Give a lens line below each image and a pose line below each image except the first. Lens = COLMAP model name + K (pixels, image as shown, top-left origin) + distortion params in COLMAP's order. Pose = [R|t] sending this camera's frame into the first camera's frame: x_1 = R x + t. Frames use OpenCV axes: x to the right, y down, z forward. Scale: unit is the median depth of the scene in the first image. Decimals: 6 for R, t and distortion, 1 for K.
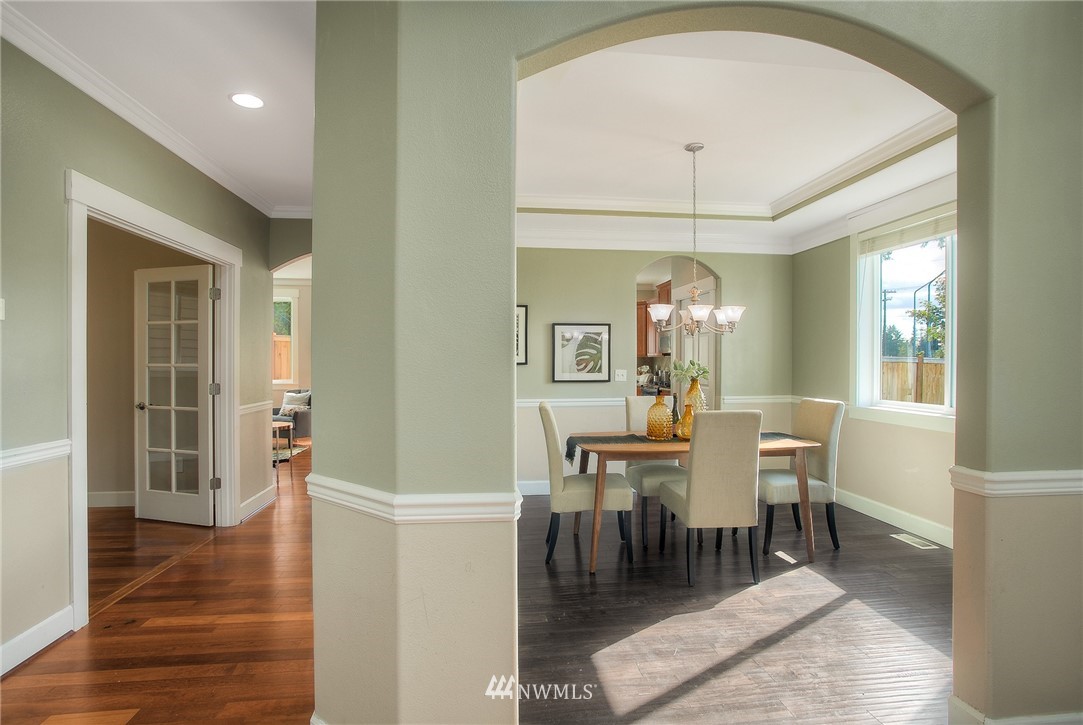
lens RADIAL K [[520.9, 0, 541.3], [0, 520.9, 367.4], [0, 0, 1]] dist [-0.034469, 0.009670]
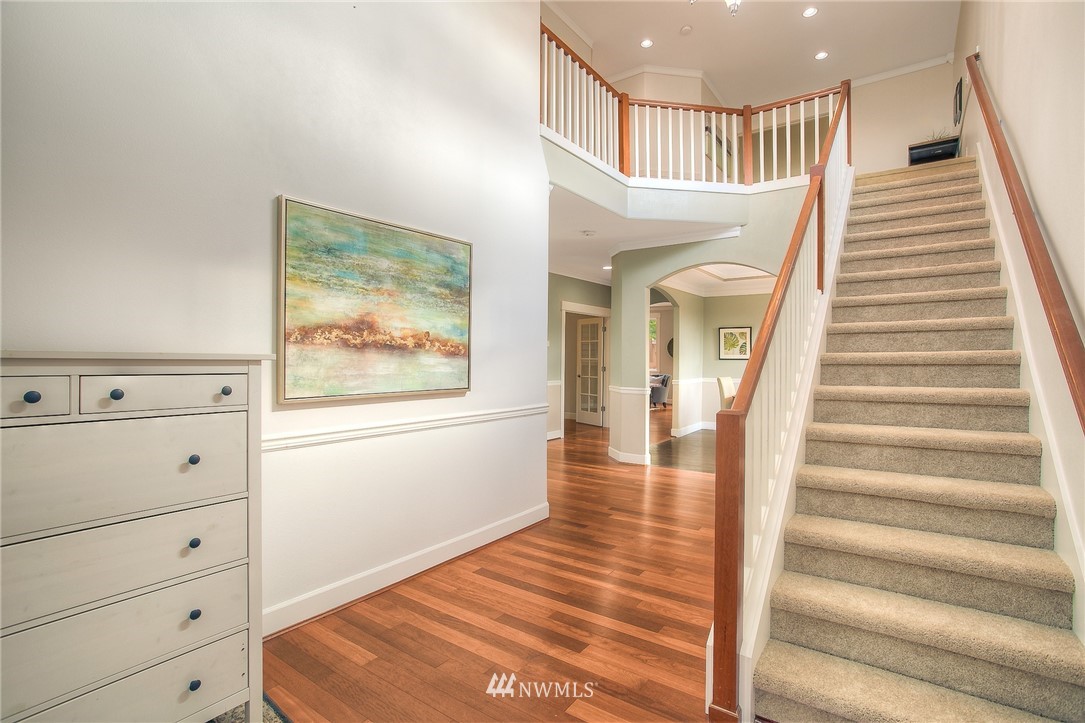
lens RADIAL K [[521.9, 0, 542.4], [0, 521.9, 360.2], [0, 0, 1]] dist [-0.034469, 0.009670]
pose [[0.742070, 0.004377, -0.670308, 0.755338], [-0.011975, 0.999906, -0.006728, 0.020275], [0.670215, 0.013019, 0.742053, -0.961132]]
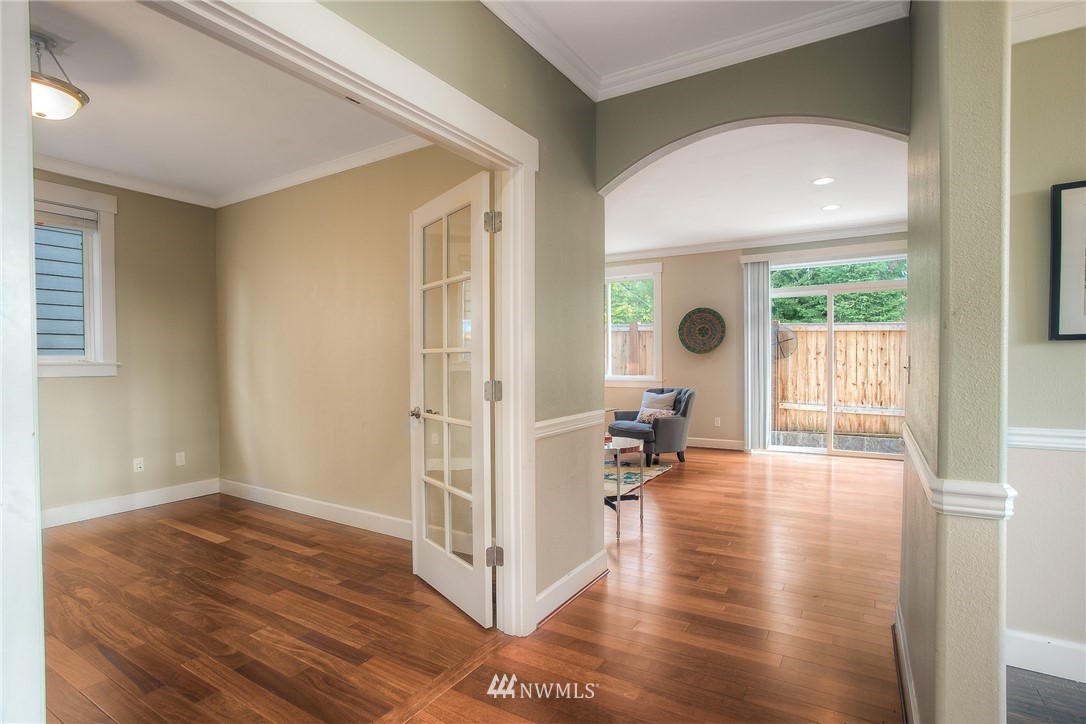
lens RADIAL K [[548.9, 0, 537.6], [0, 548.9, 364.6], [0, 0, 1]] dist [-0.005650, -0.000278]
pose [[0.776264, 0.002829, -0.630402, -0.208471], [-0.001841, 0.999996, 0.002221, 0.011328], [0.630406, -0.000564, 0.776266, 0.540831]]
